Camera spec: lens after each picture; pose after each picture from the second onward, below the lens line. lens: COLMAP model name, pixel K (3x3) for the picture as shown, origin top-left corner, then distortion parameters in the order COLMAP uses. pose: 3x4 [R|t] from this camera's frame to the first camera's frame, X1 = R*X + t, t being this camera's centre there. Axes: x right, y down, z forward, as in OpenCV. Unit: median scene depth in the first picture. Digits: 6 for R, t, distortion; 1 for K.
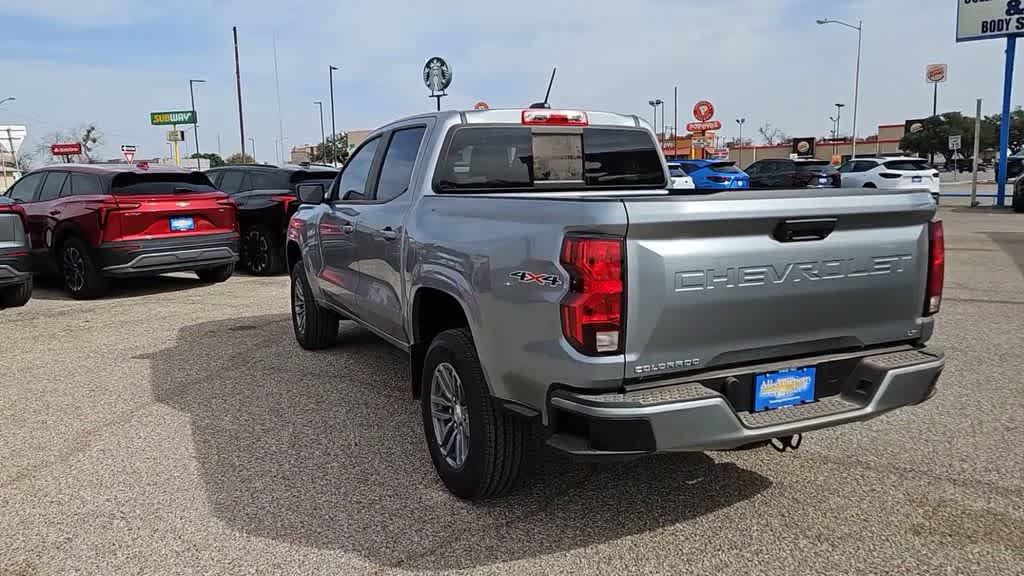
lens RADIAL K [[776.4, 0, 499.7], [0, 776.4, 285.2], [0, 0, 1]] dist [0.088155, -0.080927]
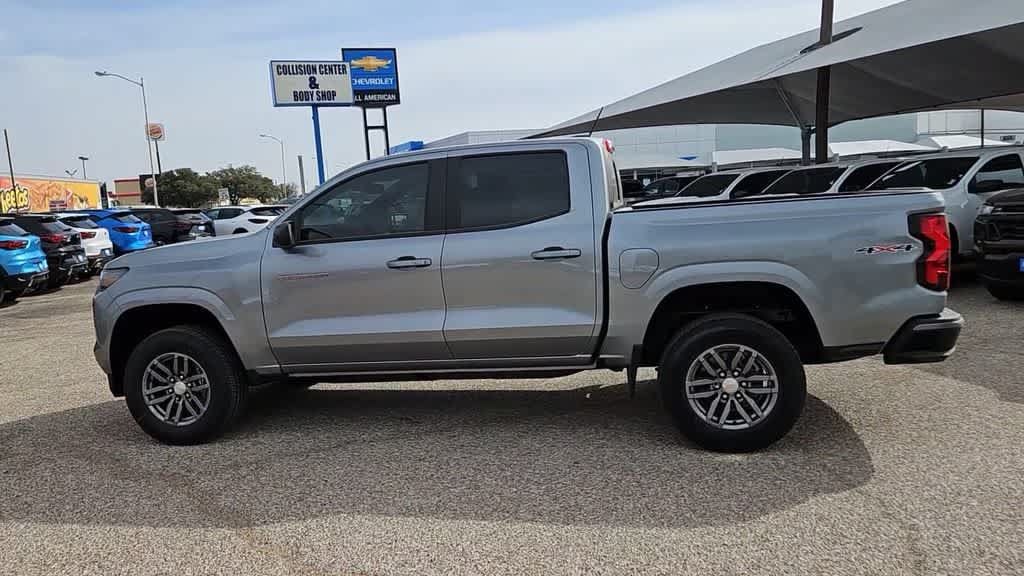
lens RADIAL K [[776.6, 0, 485.6], [0, 776.6, 289.2], [0, 0, 1]] dist [0.089756, -0.091542]
pose [[0.604616, -0.112240, 0.788569, -0.993282], [0.162052, 0.986650, 0.016184, -0.050646], [-0.779858, 0.118004, 0.614733, 0.435287]]
